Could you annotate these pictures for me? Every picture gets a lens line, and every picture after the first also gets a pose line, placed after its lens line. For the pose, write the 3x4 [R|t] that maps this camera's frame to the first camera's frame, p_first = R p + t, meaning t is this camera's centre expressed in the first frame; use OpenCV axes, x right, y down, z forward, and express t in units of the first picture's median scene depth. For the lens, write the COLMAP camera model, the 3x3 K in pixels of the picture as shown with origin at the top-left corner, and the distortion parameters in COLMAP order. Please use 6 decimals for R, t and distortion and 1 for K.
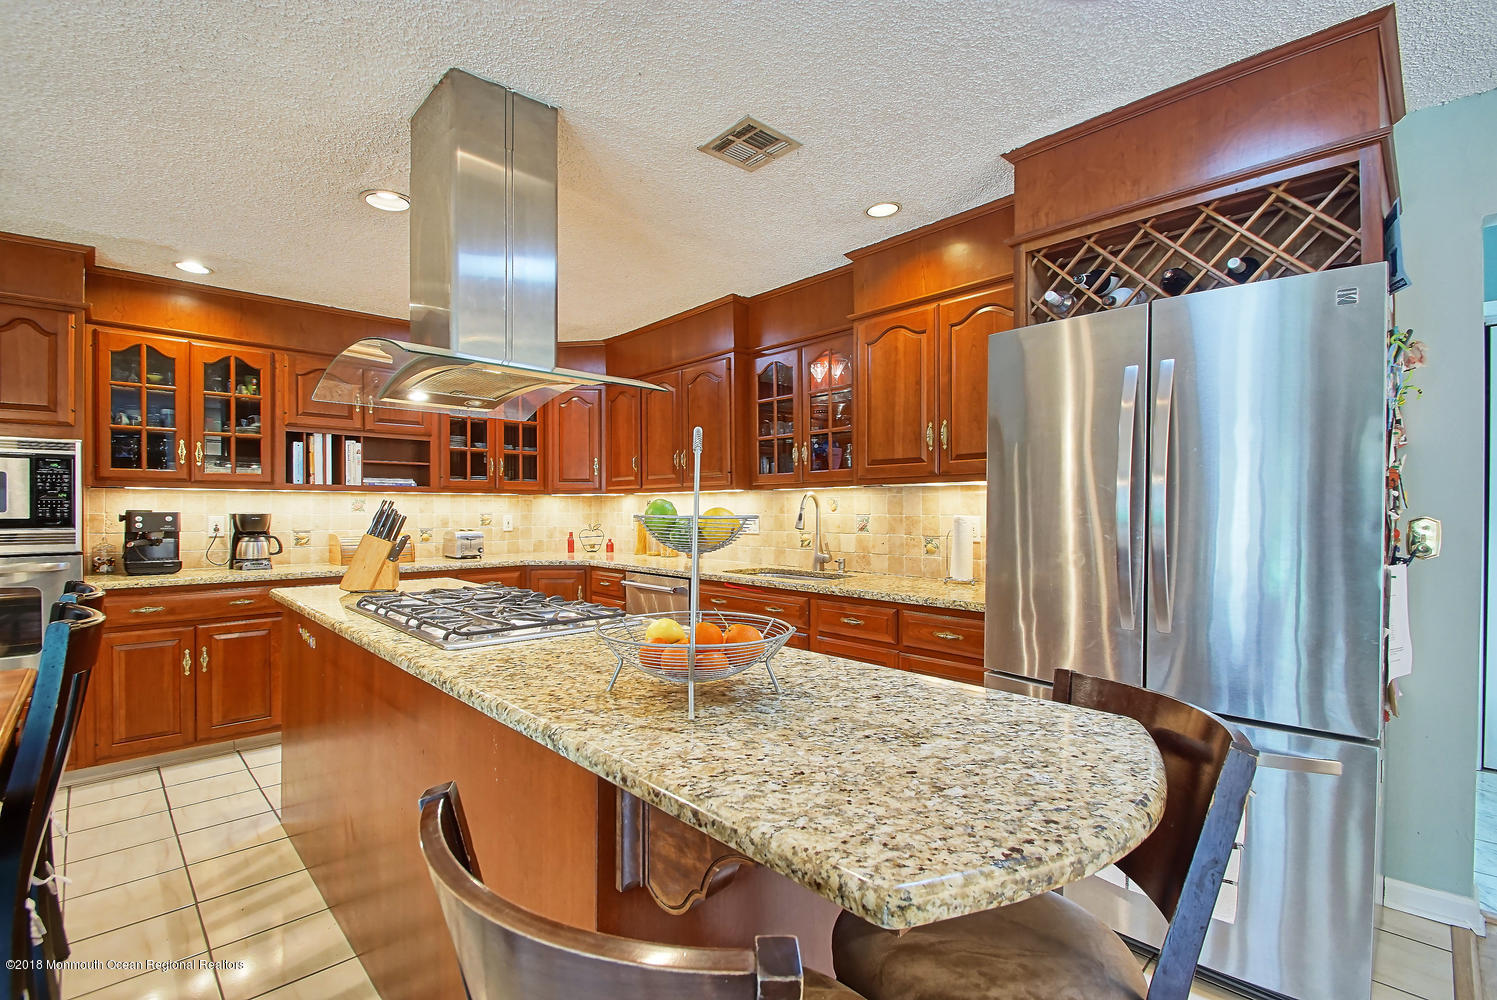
lens RADIAL K [[665.9, 0, 752.1], [0, 665.9, 513.6], [0, 0, 1]] dist [-0.001861, -0.003147]
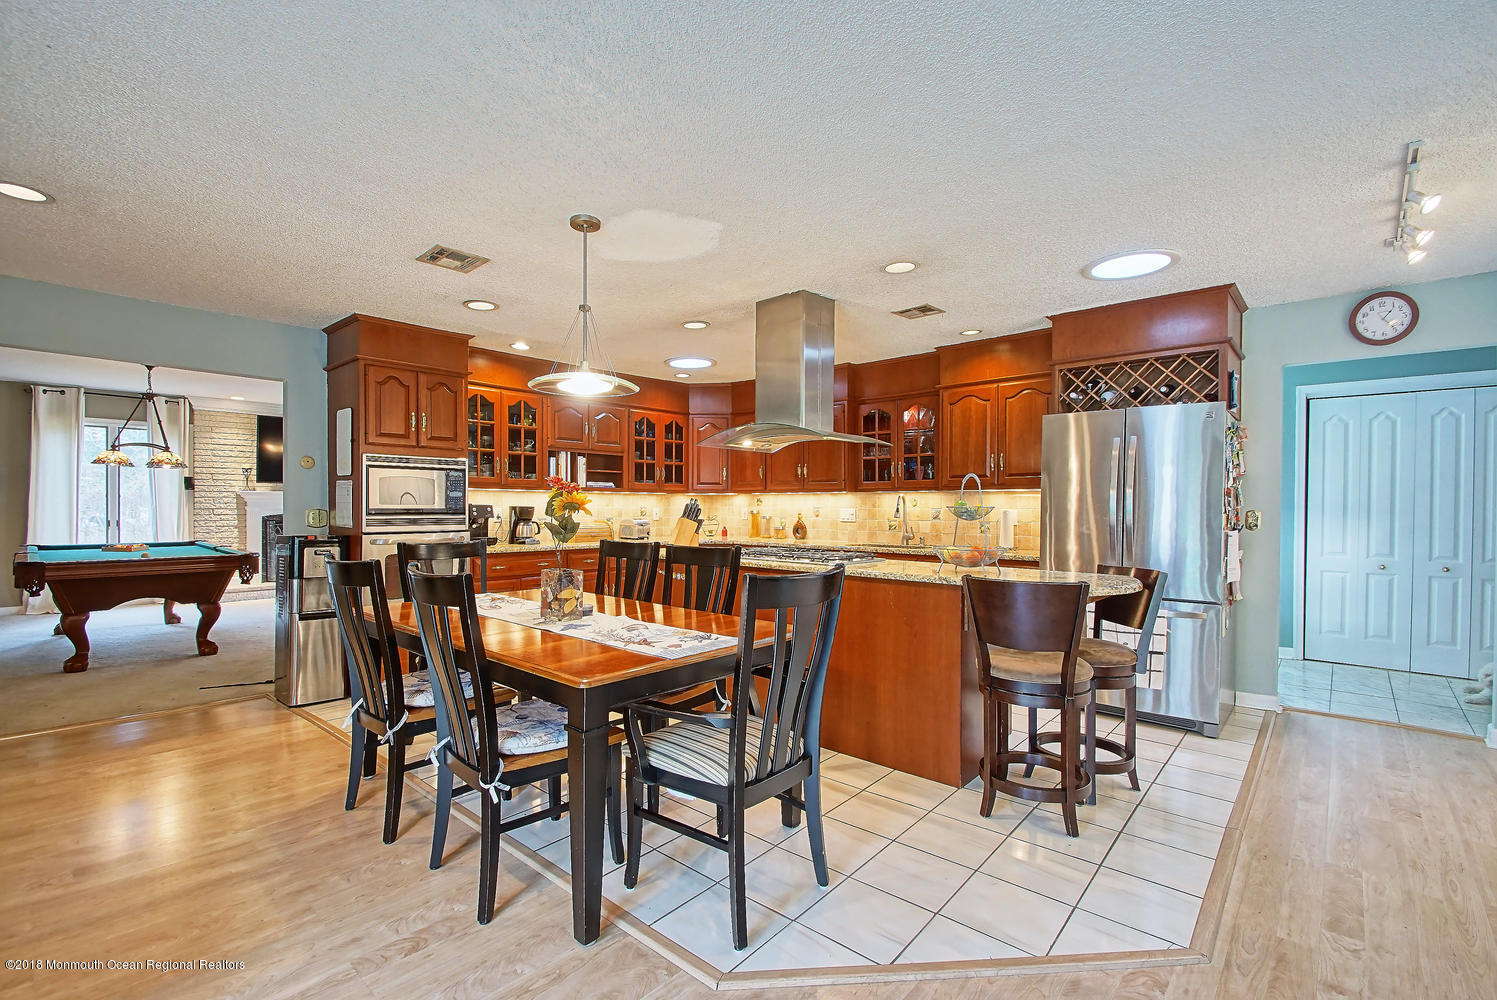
lens RADIAL K [[665.9, 0, 747.1], [0, 665.9, 506.0], [0, 0, 1]] dist [-0.001861, -0.003147]
pose [[0.997660, 0.004705, 0.068212, -0.410947], [-0.004315, 0.999973, -0.005871, 0.006794], [-0.068238, 0.005563, 0.997654, -0.566428]]
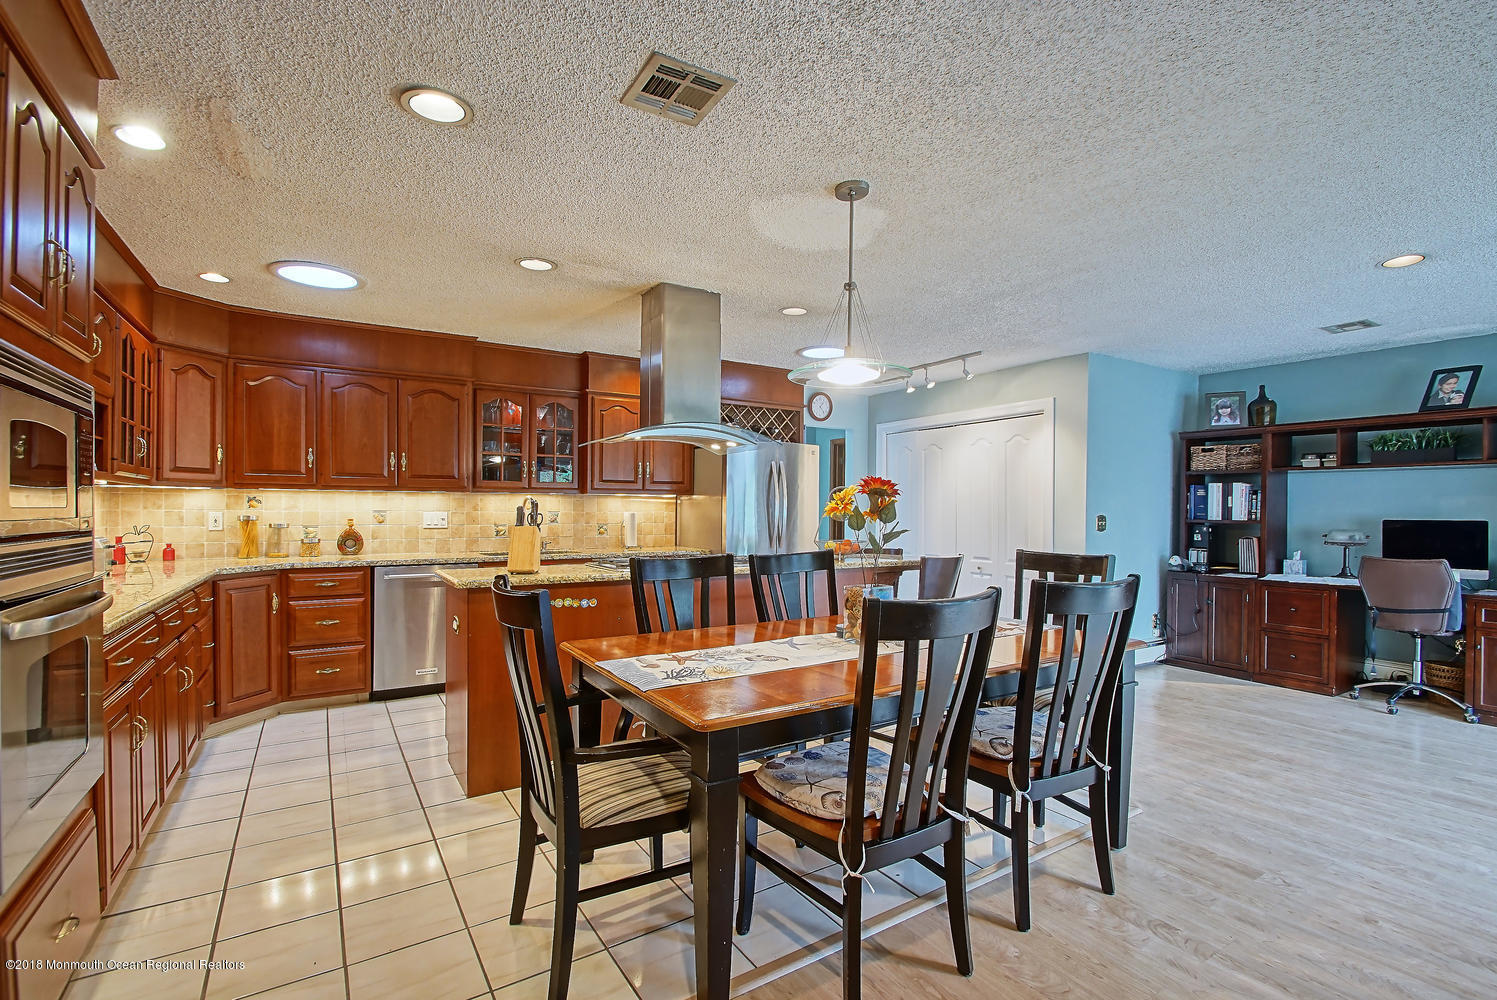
lens RADIAL K [[665.9, 0, 748.1], [0, 665.9, 508.5], [0, 0, 1]] dist [-0.001861, -0.003147]
pose [[0.203701, 0.004354, 0.979023, -1.329309], [0.003283, 0.999981, -0.005130, 0.004176], [-0.979028, 0.004259, 0.203683, 0.270541]]
